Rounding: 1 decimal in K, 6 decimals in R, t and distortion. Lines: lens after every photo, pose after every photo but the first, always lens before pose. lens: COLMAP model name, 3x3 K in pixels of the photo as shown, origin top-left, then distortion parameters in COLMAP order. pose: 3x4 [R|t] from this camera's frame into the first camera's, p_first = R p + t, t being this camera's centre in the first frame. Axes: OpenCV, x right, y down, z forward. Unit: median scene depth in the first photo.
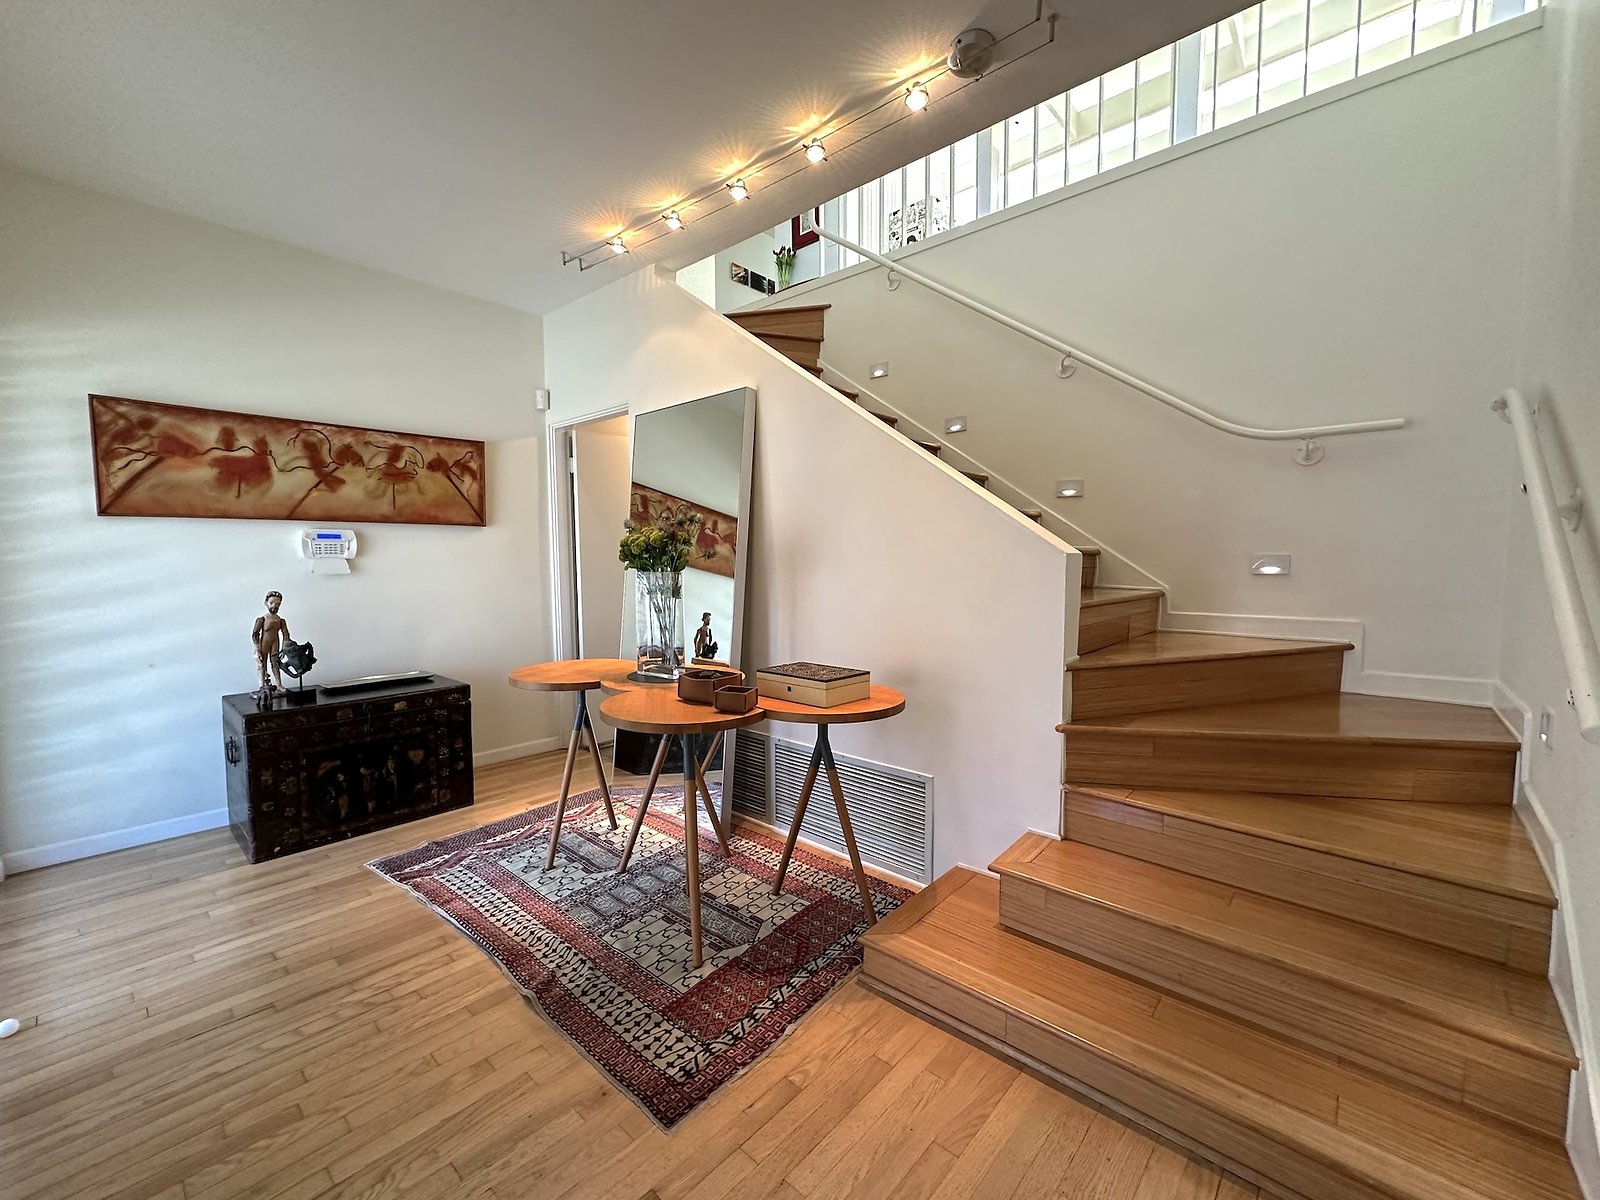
lens RADIAL K [[648.7, 0, 812.3], [0, 648.7, 596.5], [0, 0, 1]] dist [-0.008039, 0.000427]
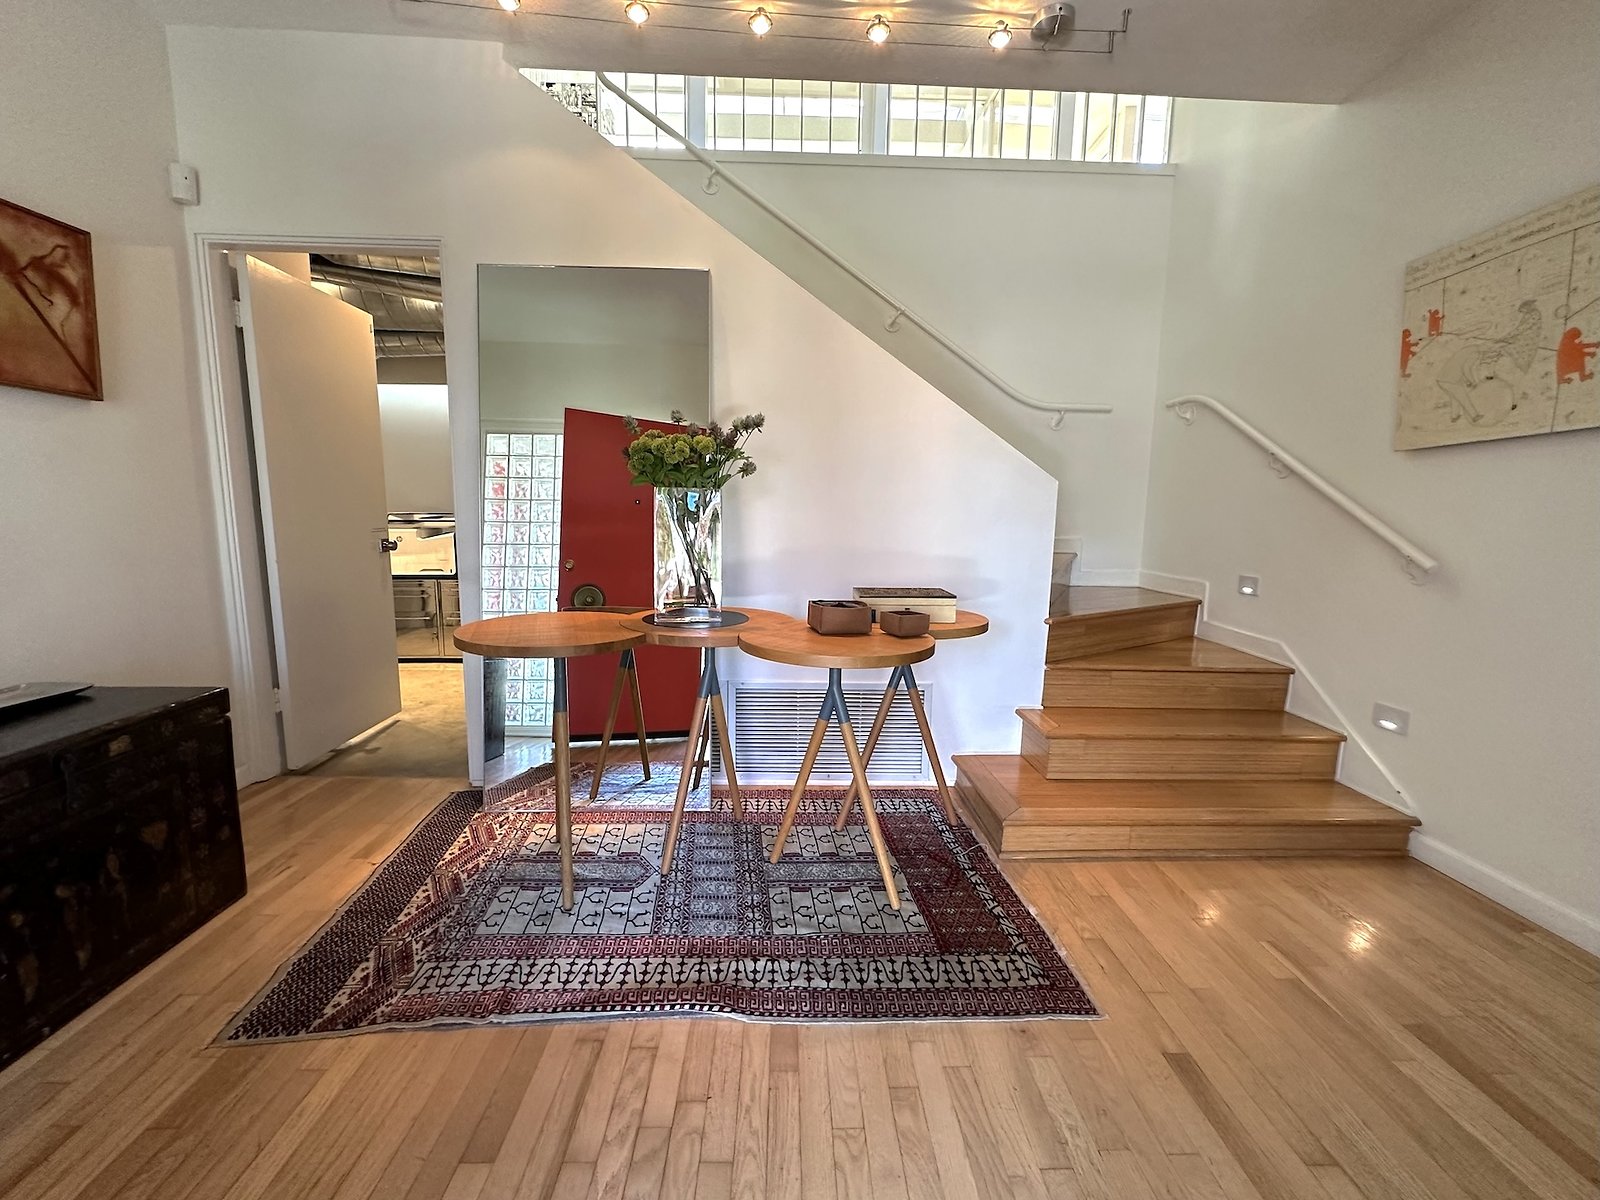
lens RADIAL K [[648.7, 0, 805.1], [0, 648.7, 605.6], [0, 0, 1]] dist [-0.008039, 0.000427]
pose [[0.734448, -0.085803, 0.673219, -0.596937], [0.027450, 0.994920, 0.096857, 0.028820], [-0.678109, -0.052657, 0.733072, 0.293308]]
